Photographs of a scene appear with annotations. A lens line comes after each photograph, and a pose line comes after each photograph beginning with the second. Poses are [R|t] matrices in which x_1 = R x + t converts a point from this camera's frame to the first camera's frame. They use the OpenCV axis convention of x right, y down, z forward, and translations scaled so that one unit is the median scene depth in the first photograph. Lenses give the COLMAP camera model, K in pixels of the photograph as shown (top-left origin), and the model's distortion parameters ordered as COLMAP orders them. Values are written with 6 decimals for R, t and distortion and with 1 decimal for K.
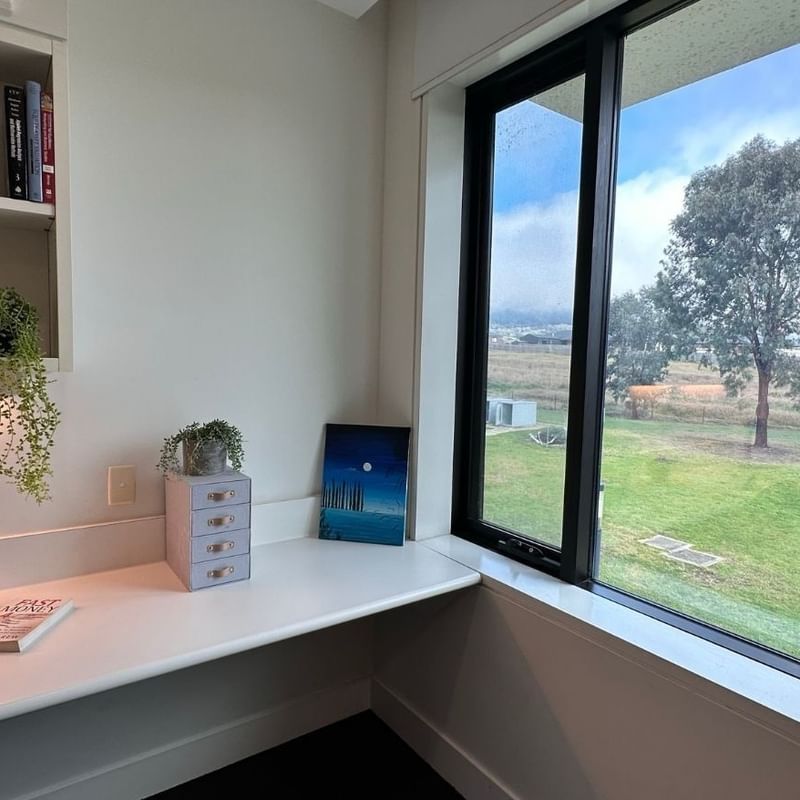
lens RADIAL K [[570.4, 0, 398.9], [0, 570.4, 401.5], [0, 0, 1]] dist [-0.011536, 0.007376]
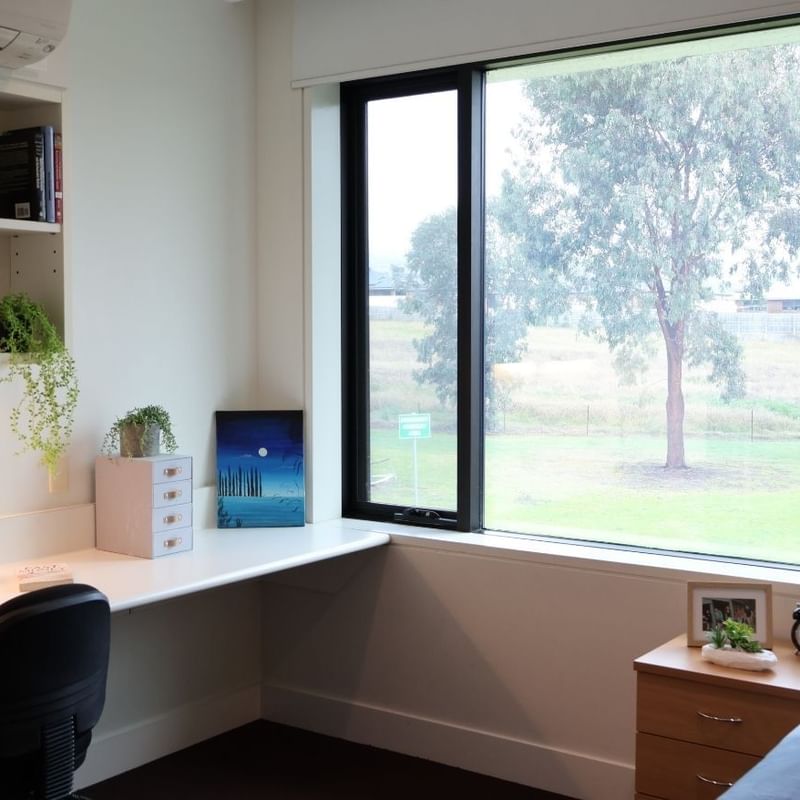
lens RADIAL K [[1180.6, 0, 400.8], [0, 1180.6, 396.7], [0, 0, 1]] dist [-0.000023, 0.000000]
pose [[0.943991, -0.042345, 0.327242, -0.501262], [0.048115, 0.998796, -0.009553, 0.049407], [-0.326444, 0.024763, 0.944892, -1.035129]]
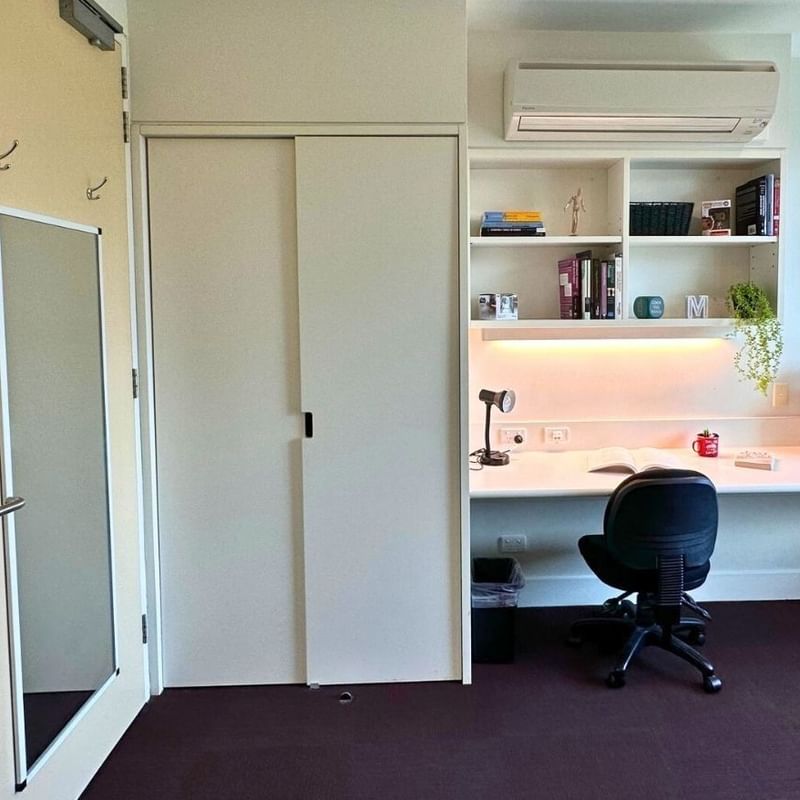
lens RADIAL K [[628.3, 0, 448.3], [0, 628.3, 339.5], [0, 0, 1]] dist [0.001483, -0.004241]
pose [[0.842183, -0.002311, -0.539187, -0.268089], [-0.014387, 0.999538, -0.026755, 0.042190], [0.539000, 0.030289, 0.841761, -0.861211]]
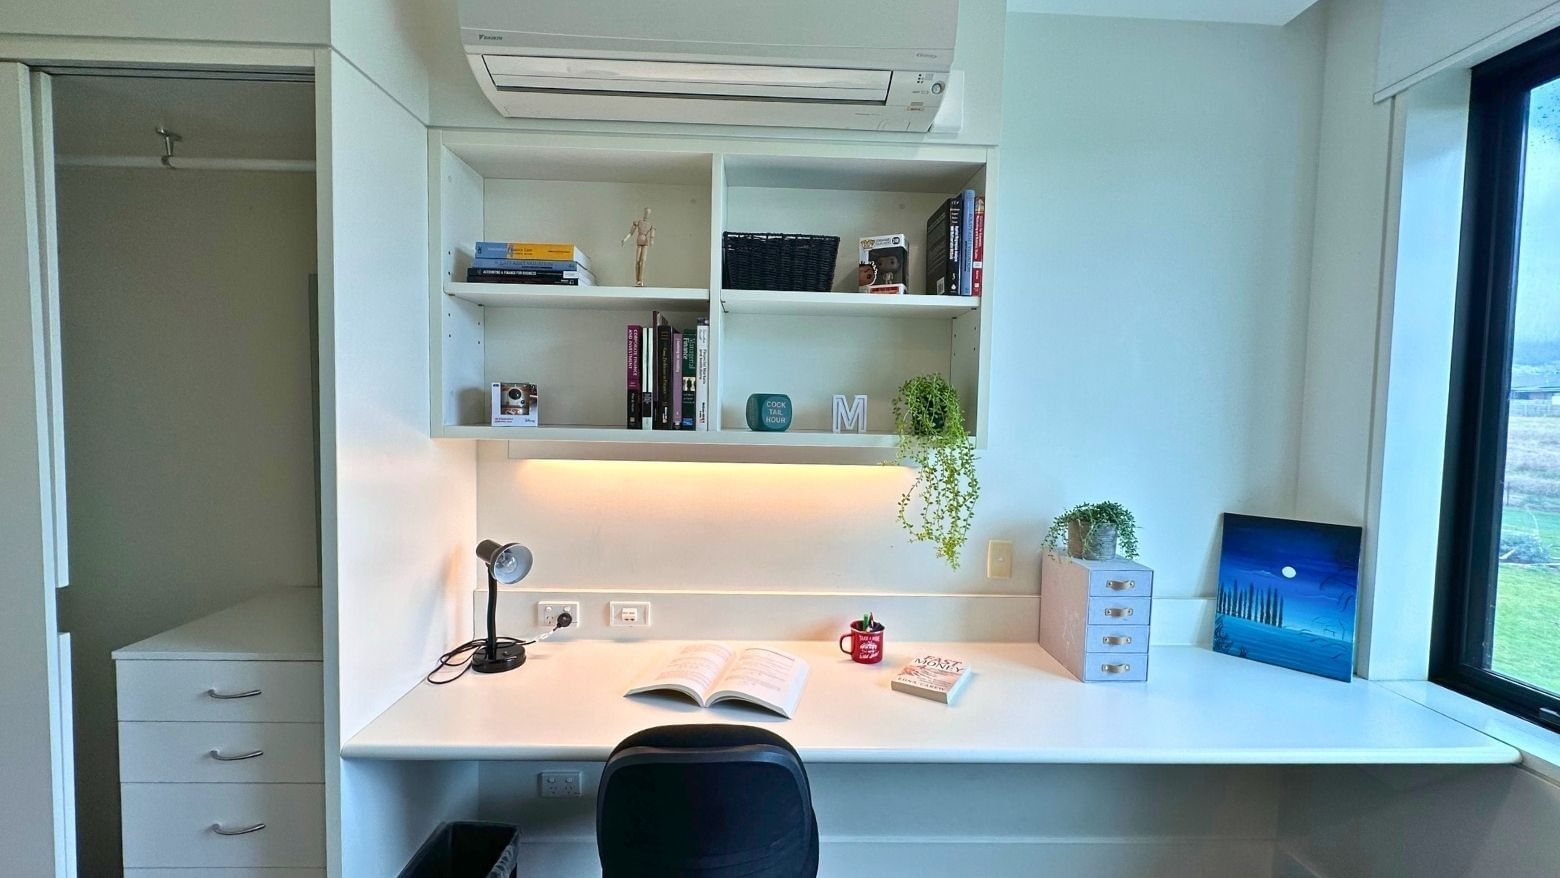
lens RADIAL K [[636.7, 0, 776.0], [0, 636.7, 440.5], [0, 0, 1]] dist [-0.002343, 0.000008]
pose [[0.832910, 0.020644, -0.553024, -0.165856], [-0.044411, 0.998574, -0.029611, -0.010935], [0.551624, 0.049224, 0.832639, -0.144903]]
